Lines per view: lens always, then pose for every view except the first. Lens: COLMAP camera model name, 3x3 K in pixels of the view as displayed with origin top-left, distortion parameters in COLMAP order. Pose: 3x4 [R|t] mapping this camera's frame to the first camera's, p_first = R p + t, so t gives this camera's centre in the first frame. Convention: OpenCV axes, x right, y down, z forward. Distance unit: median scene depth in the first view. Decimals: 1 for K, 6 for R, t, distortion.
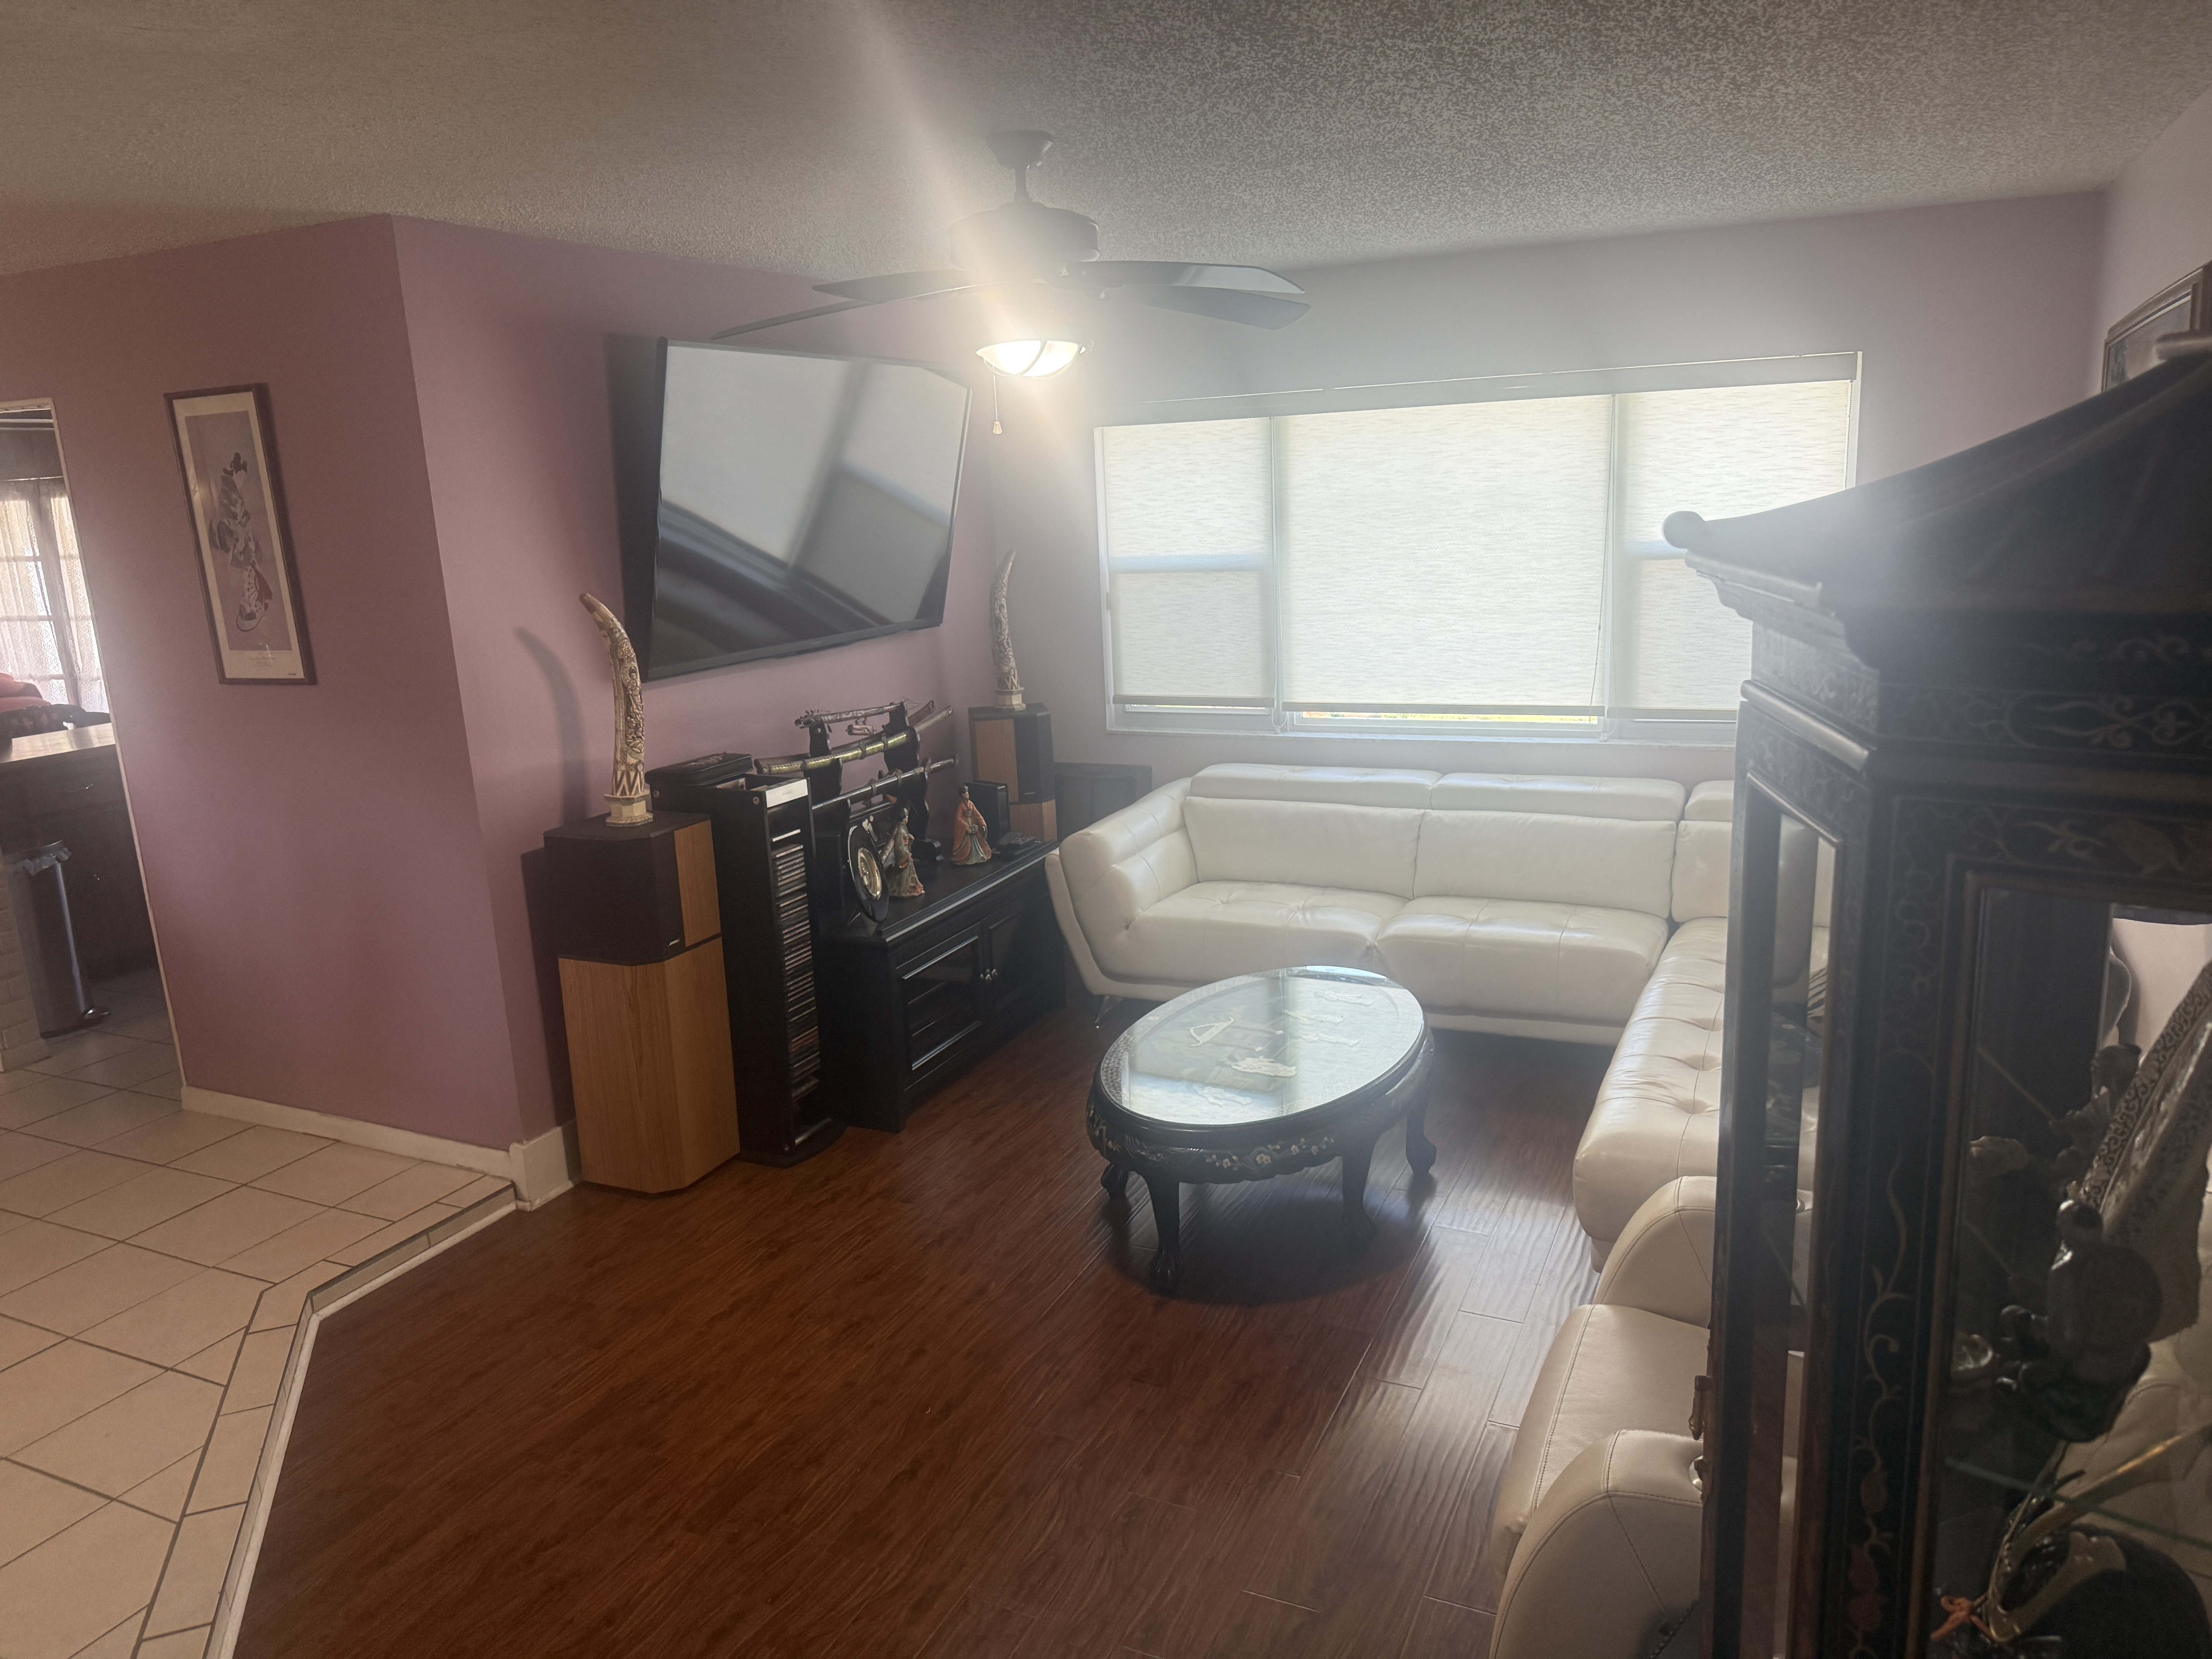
lens RADIAL K [[1565.2, 0, 1109.8], [0, 1565.2, 823.7], [0, 0, 1]] dist [0.080598, -0.171119]
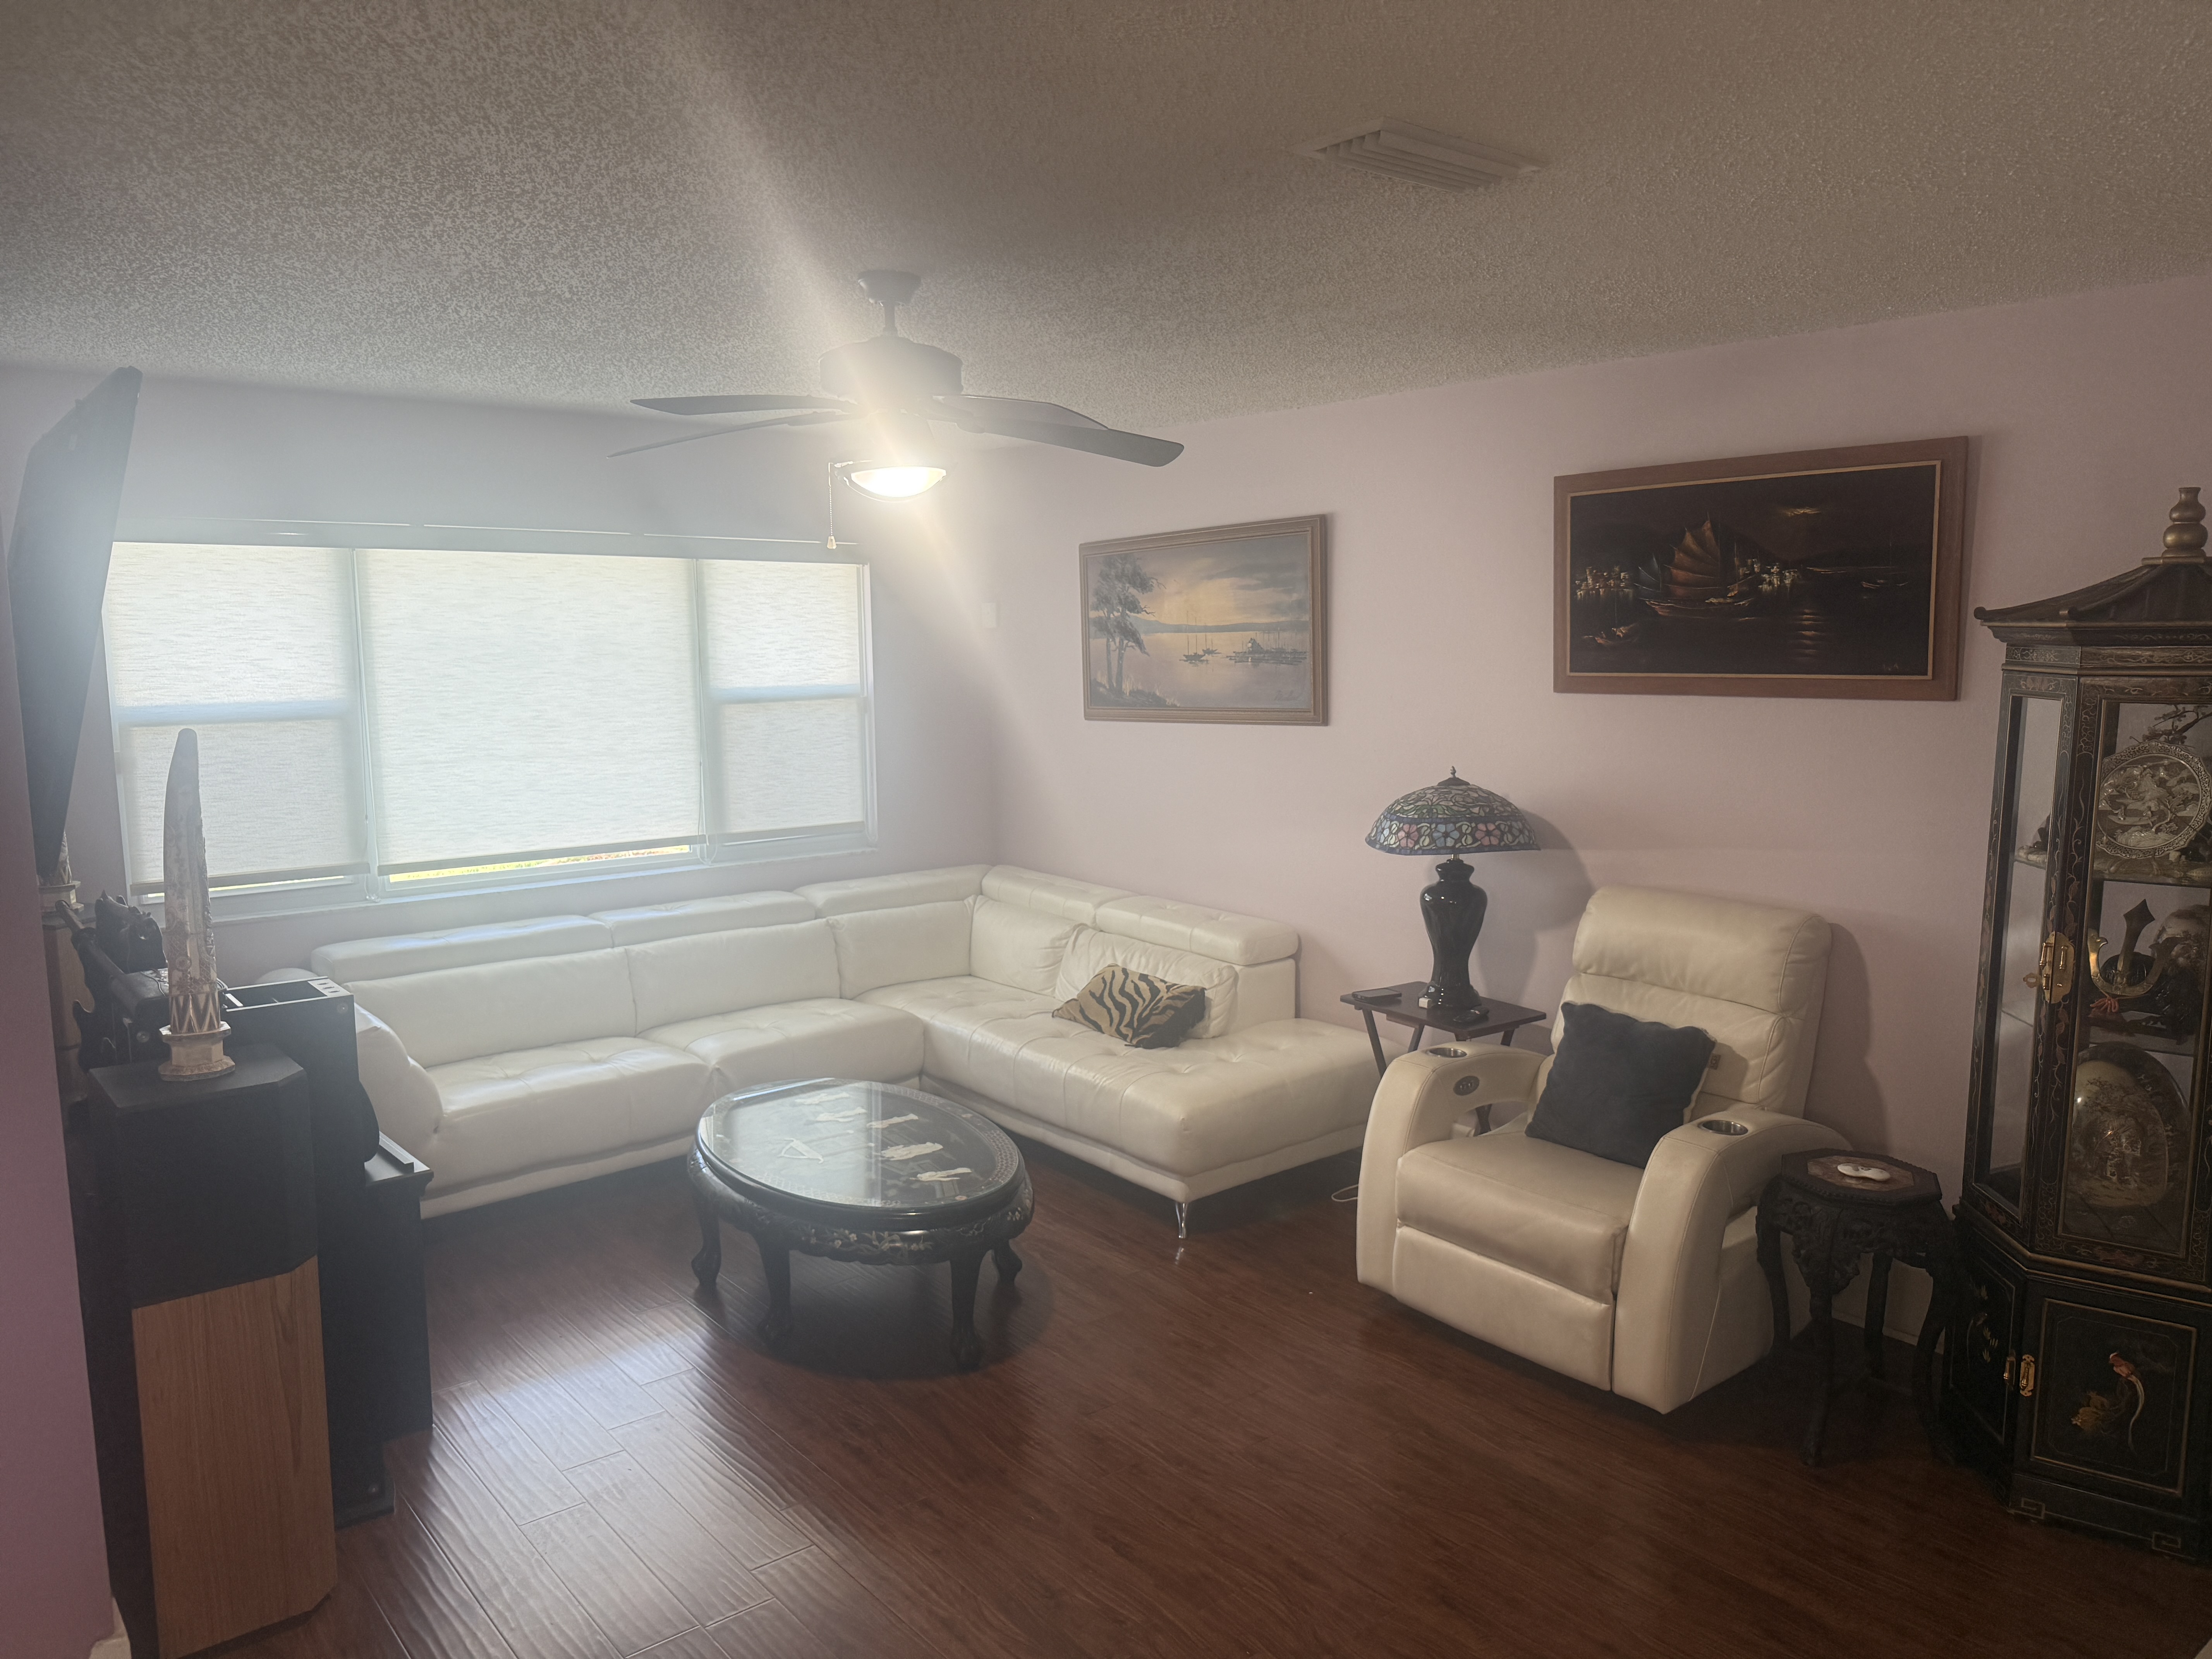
lens RADIAL K [[1565.2, 0, 1109.8], [0, 1565.2, 823.7], [0, 0, 1]] dist [0.080598, -0.171119]
pose [[0.406023, -0.068233, 0.911312, -0.567006], [0.177477, 0.984110, -0.005389, -0.024542], [-0.896464, 0.163925, 0.411681, 0.280246]]
